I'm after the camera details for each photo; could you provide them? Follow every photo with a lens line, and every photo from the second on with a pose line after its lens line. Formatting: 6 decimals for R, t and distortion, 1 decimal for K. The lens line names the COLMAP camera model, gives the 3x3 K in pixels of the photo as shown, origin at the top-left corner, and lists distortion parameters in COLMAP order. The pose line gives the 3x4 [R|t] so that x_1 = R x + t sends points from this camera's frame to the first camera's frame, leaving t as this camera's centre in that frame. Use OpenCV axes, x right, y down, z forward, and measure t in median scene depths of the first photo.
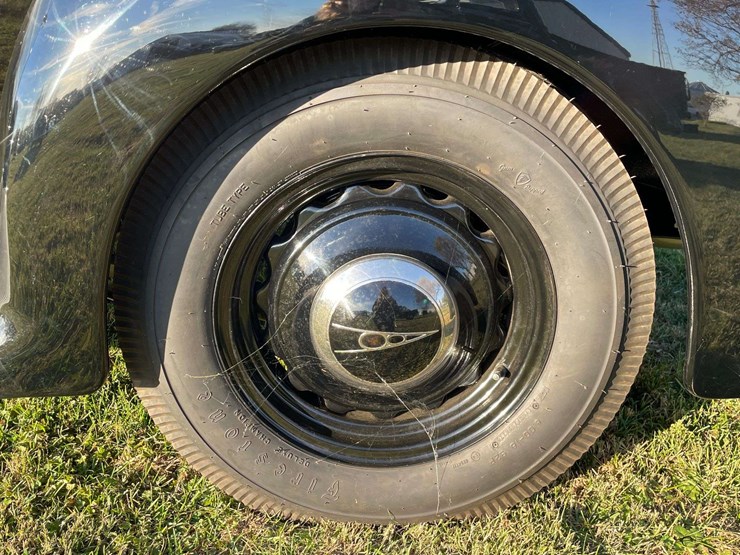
lens RADIAL K [[760.2, 0, 370.0], [0, 760.2, 277.5], [0, 0, 1]] dist [0.079750, -0.135621]
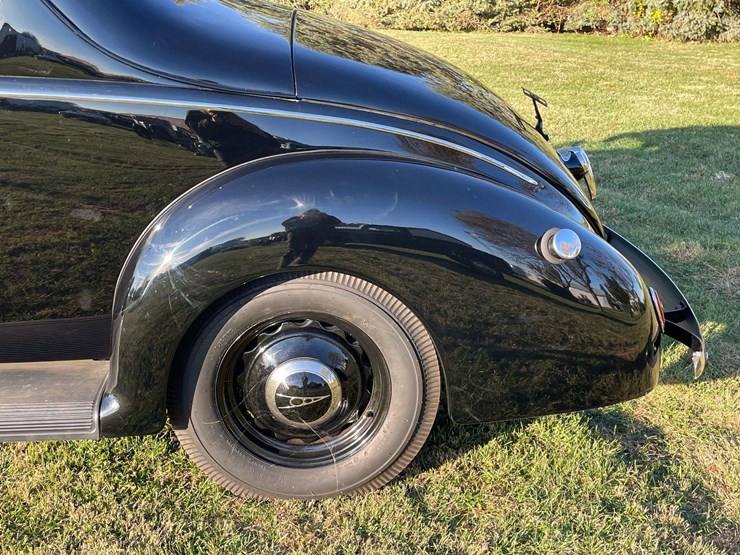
lens RADIAL K [[772.8, 0, 367.4], [0, 772.8, 289.9], [0, 0, 1]] dist [0.073524, -0.110983]
pose [[0.998572, -0.029231, 0.044708, 0.093973], [0.030584, 0.999086, -0.029878, -0.127798], [-0.043794, 0.031203, 0.998553, -0.930060]]
